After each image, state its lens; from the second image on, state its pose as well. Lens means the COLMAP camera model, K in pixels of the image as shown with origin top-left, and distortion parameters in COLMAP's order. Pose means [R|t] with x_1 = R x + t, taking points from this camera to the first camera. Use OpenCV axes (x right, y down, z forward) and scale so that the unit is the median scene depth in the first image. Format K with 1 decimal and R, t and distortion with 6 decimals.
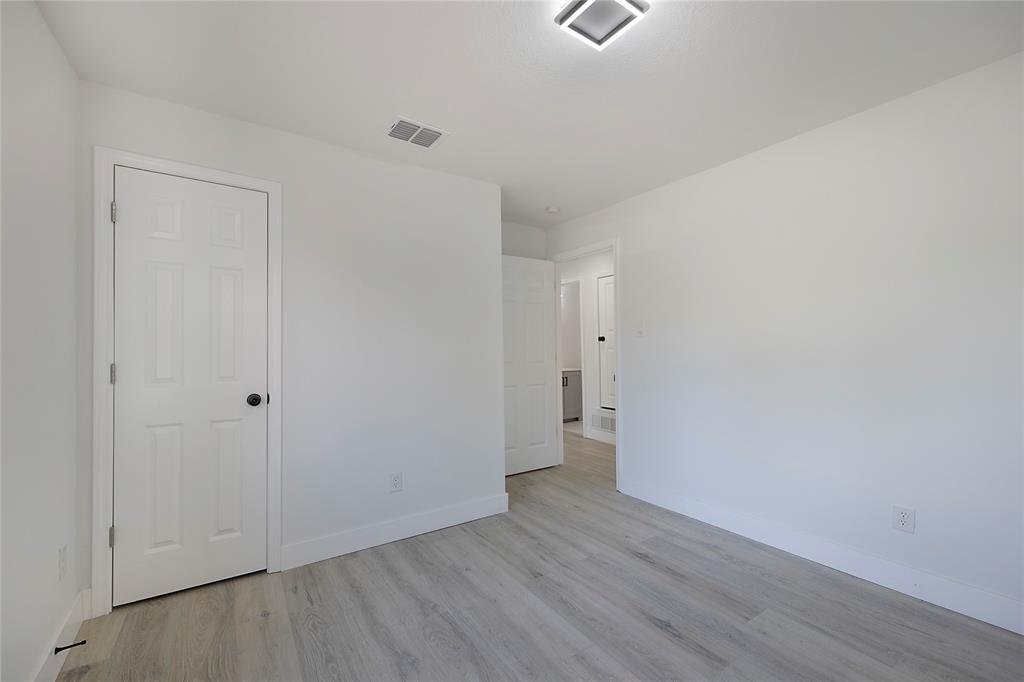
lens RADIAL K [[415.9, 0, 515.3], [0, 415.9, 342.4], [0, 0, 1]] dist [-0.001311, -0.000024]
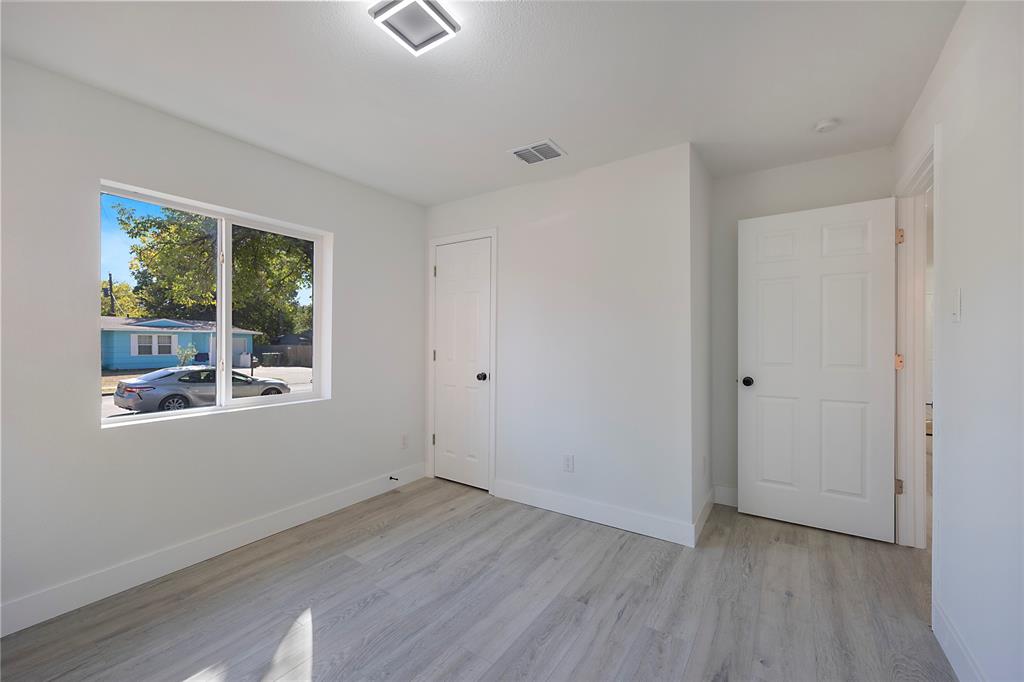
lens RADIAL K [[414.7, 0, 512.0], [0, 414.7, 341.0], [0, 0, 1]] dist [-0.002757, -0.000164]
pose [[0.379625, 0.016618, -0.924991, 0.844460], [0.013301, 0.999637, 0.023418, -0.026473], [0.925045, -0.021193, 0.379267, 0.547327]]
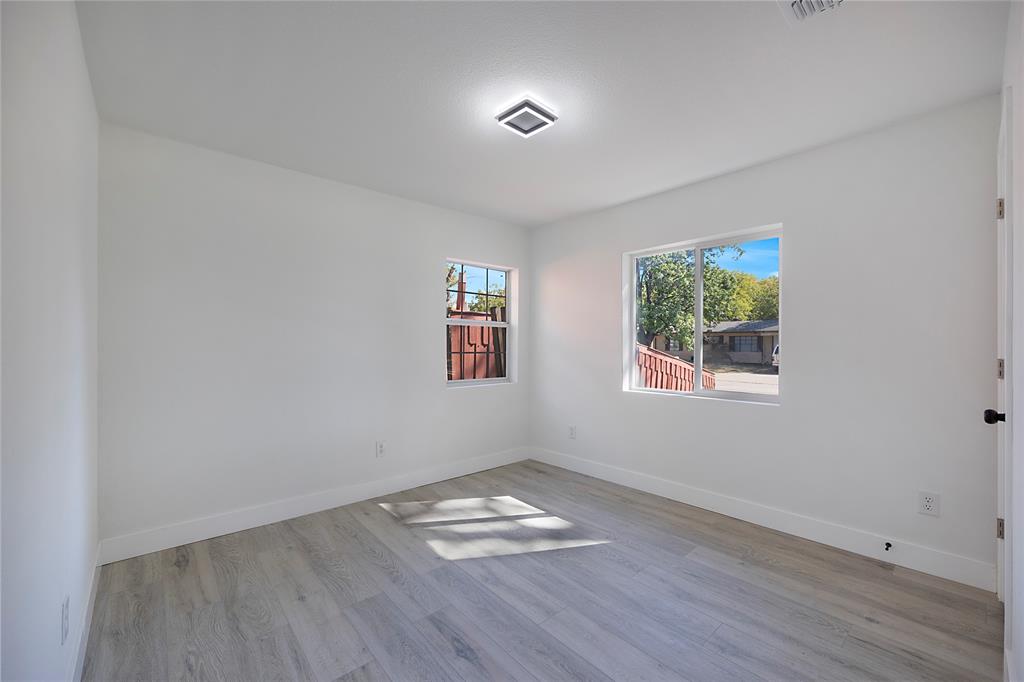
lens RADIAL K [[405.8, 0, 522.0], [0, 405.8, 344.3], [0, 0, 1]] dist [-0.002433, -0.000404]
pose [[-0.988317, 0.013670, -0.151798, 0.299396], [0.017089, 0.999628, -0.021241, 0.016452], [0.151451, -0.023586, -0.988183, 1.608491]]
